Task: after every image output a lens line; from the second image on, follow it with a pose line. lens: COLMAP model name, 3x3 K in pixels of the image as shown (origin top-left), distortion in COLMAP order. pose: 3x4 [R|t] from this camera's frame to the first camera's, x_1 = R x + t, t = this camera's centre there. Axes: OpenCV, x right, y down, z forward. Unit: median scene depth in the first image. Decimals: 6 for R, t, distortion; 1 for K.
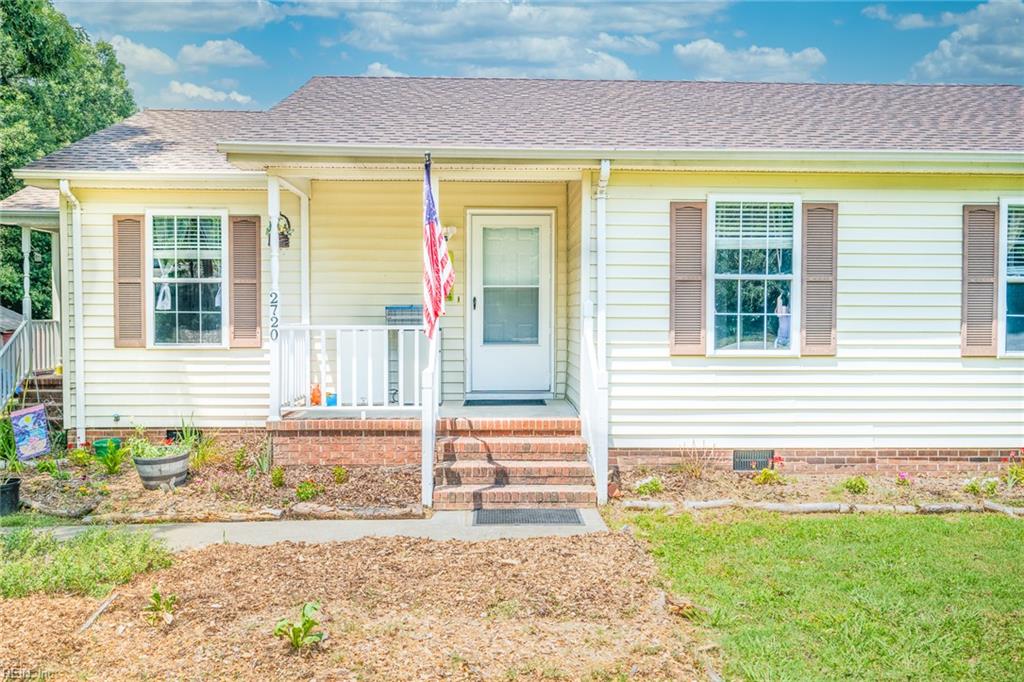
lens RADIAL K [[969.7, 0, 512.4], [0, 969.7, 336.0], [0, 0, 1]] dist [0.000006, 0.000000]
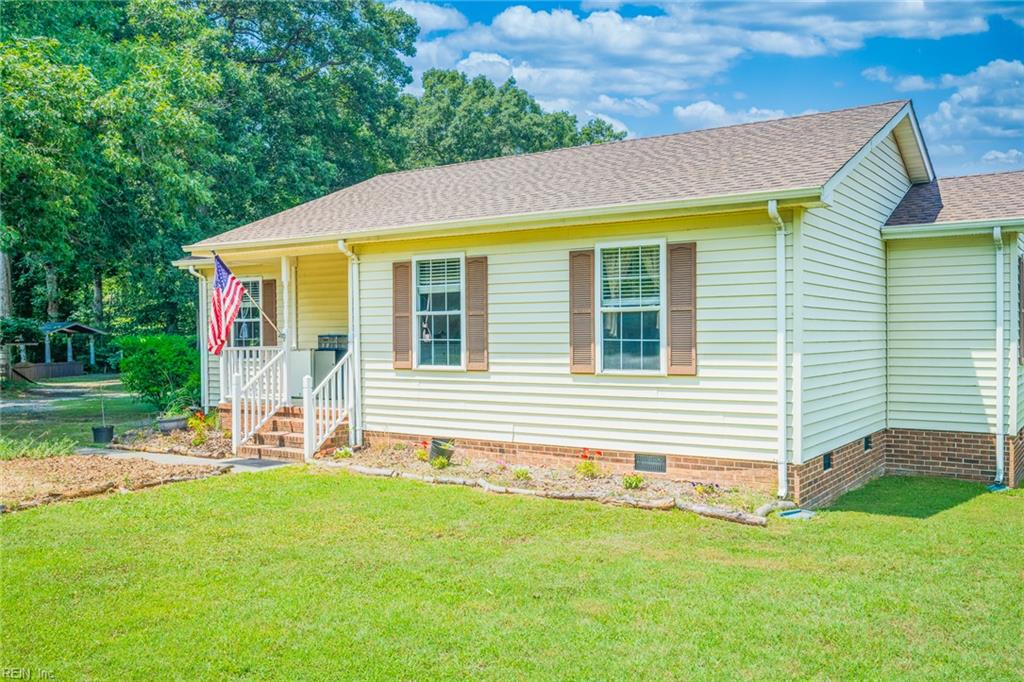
lens RADIAL K [[902.1, 0, 512.8], [0, 902.1, 345.9], [0, 0, 1]] dist [-0.069334, -0.000492]
pose [[0.802248, -0.001715, -0.596988, 1.098393], [-0.009310, 0.999838, -0.015384, 0.005052], [0.596918, 0.017900, 0.802103, 0.028702]]
